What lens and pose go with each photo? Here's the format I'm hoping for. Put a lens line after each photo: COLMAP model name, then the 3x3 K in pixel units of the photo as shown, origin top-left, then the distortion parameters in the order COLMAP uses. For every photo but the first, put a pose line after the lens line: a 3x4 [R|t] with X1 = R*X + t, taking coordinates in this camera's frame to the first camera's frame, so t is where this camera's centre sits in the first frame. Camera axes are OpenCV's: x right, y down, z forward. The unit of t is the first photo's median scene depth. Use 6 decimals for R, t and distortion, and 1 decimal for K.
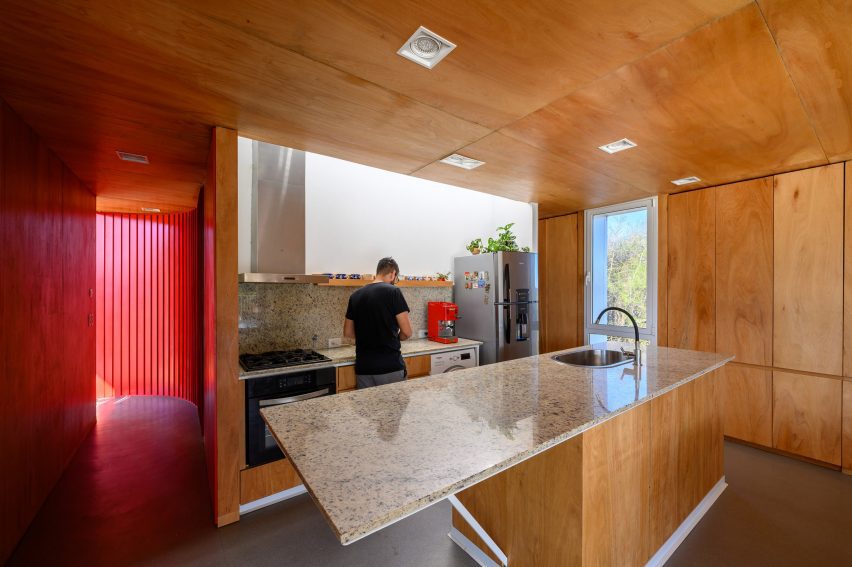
lens RADIAL K [[345.3, 0, 416.9], [0, 345.3, 288.0], [0, 0, 1]] dist [-0.000145, 0.000156]
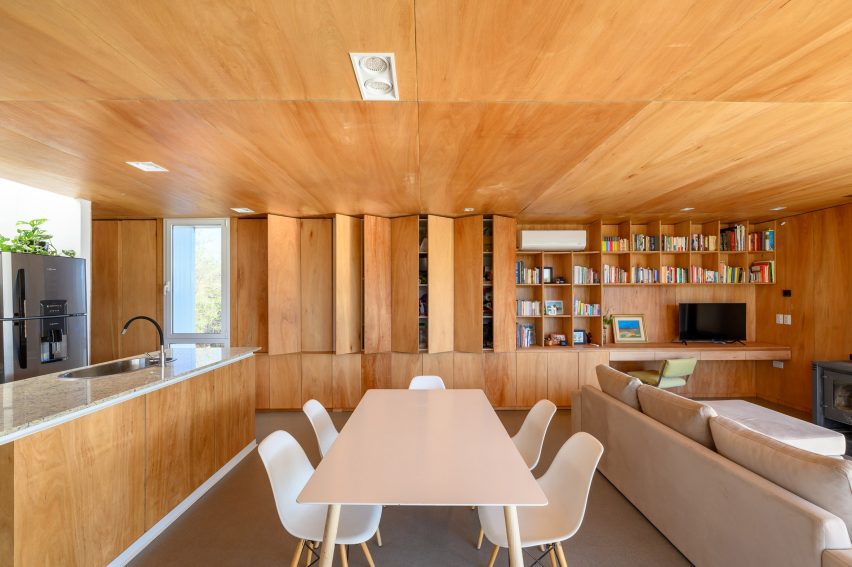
lens RADIAL K [[346.0, 0, 439.1], [0, 346.0, 292.8], [0, 0, 1]] dist [-0.001774, -0.000001]
pose [[0.553070, 0.001914, 0.833133, 0.135636], [0.008669, 0.999930, -0.008053, -0.000069], [-0.833090, 0.011677, 0.553015, -0.252688]]
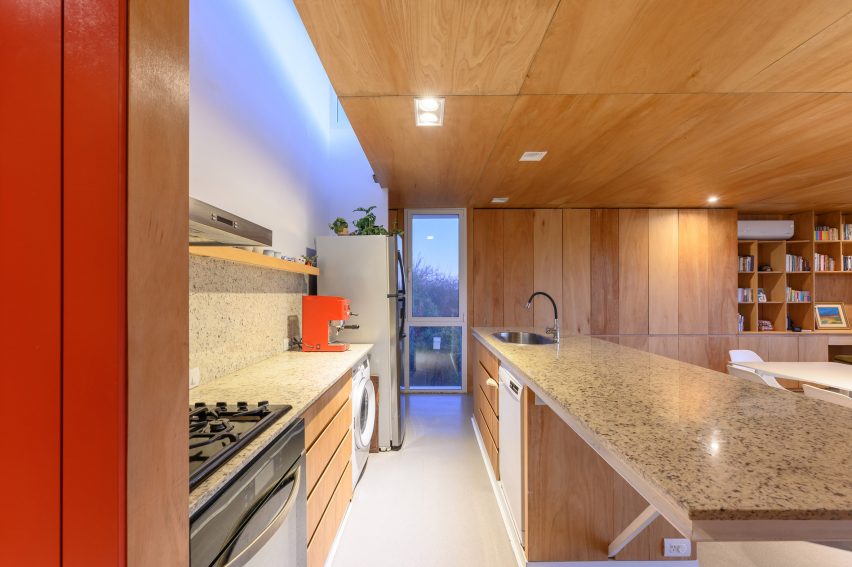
lens RADIAL K [[344.6, 0, 440.7], [0, 344.6, 290.8], [0, 0, 1]] dist [0.000790, 0.000171]
pose [[0.565188, 0.002929, 0.824957, -0.411707], [0.005504, 0.999958, -0.007321, 0.040950], [-0.824944, 0.008678, 0.565148, 0.435391]]
